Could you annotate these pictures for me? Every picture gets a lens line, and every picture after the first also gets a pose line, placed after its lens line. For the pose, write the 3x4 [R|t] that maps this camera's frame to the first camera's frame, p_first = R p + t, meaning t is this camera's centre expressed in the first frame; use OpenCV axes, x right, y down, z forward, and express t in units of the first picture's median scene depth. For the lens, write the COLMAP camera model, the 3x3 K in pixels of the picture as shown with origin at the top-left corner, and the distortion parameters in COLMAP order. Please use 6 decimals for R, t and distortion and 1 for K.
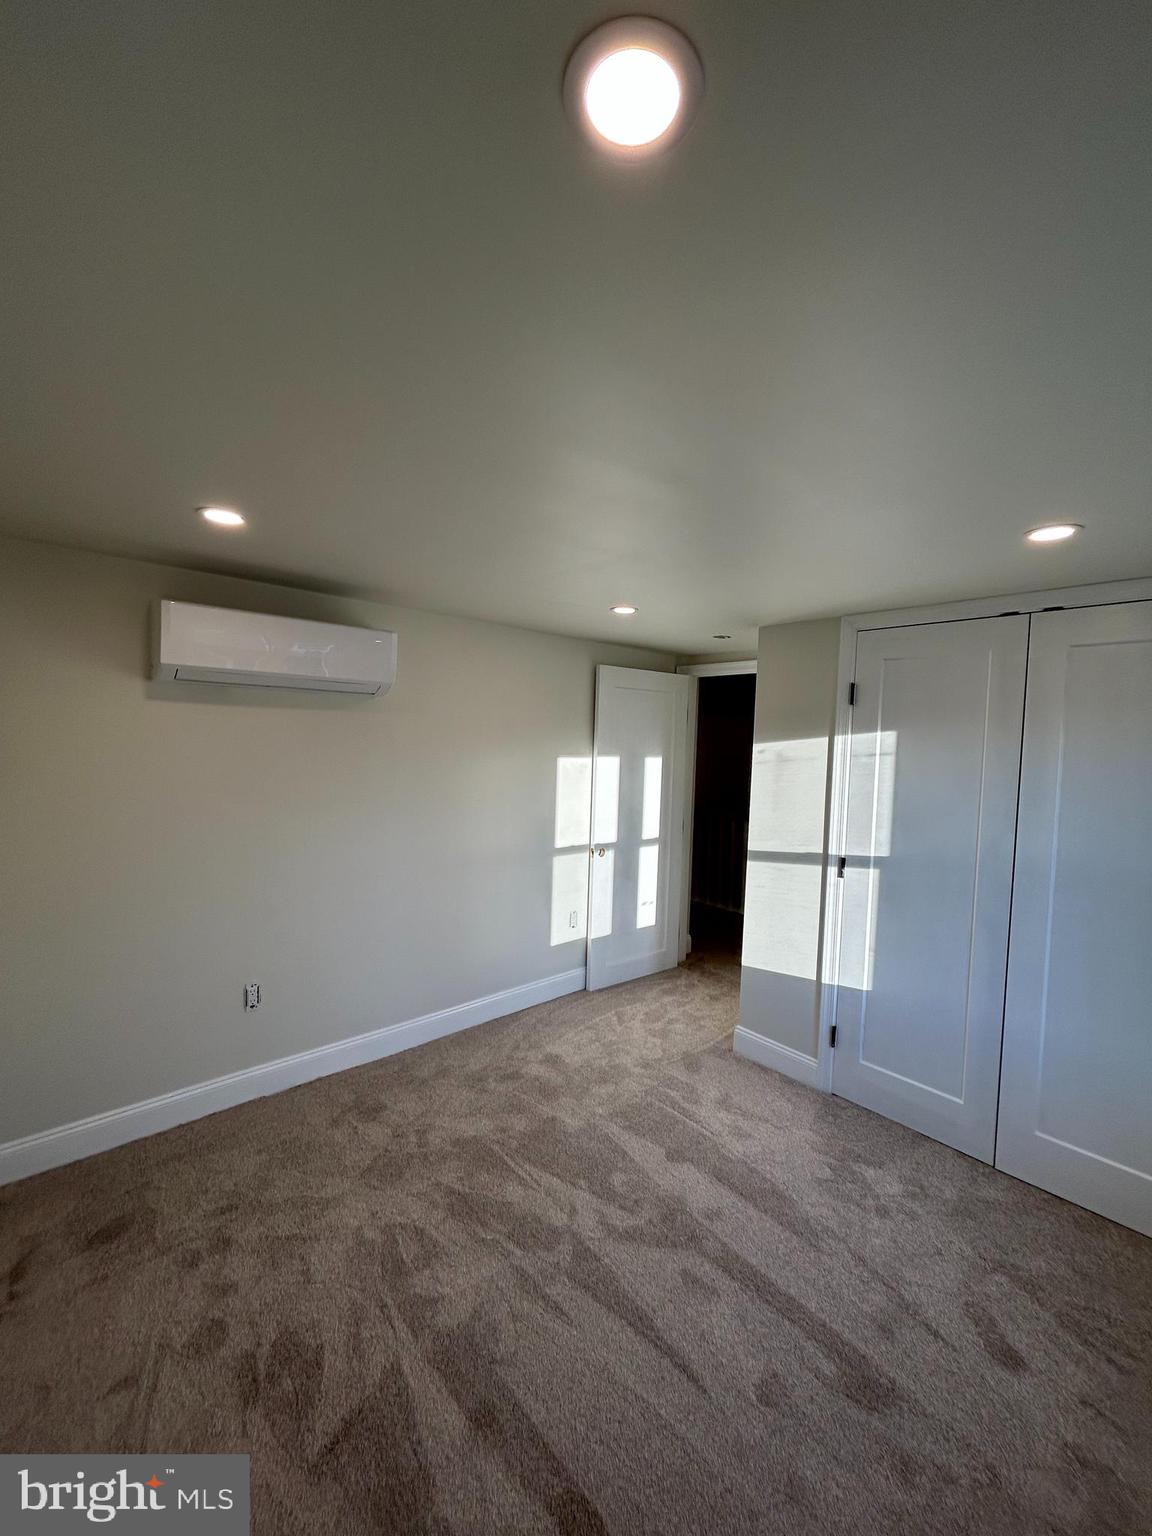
lens RADIAL K [[616.4, 0, 569.9], [0, 616.4, 769.9], [0, 0, 1]] dist [-0.002468, 0.001271]
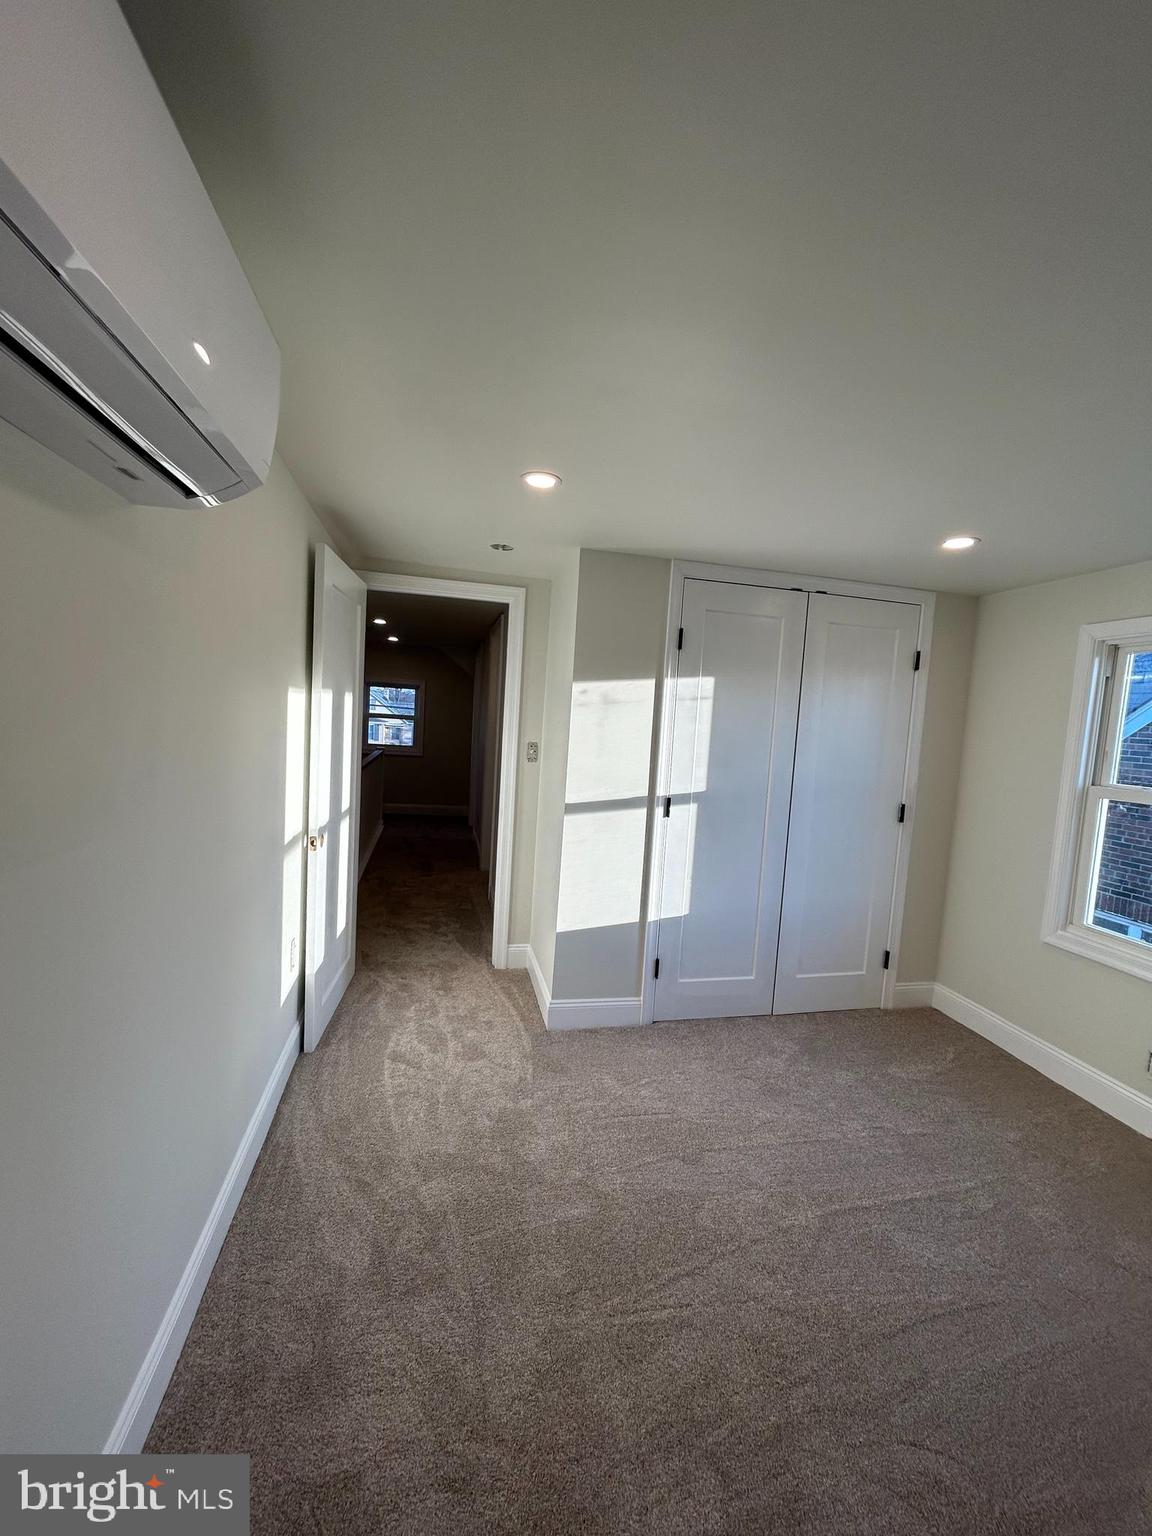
lens RADIAL K [[616.4, 0, 577.7], [0, 616.4, 766.9], [0, 0, 1]] dist [-0.002468, 0.001271]
pose [[0.495167, -0.071613, 0.865841, -0.520318], [0.006170, 0.996862, 0.078921, 0.008001], [-0.868776, -0.033736, 0.494055, 0.609710]]
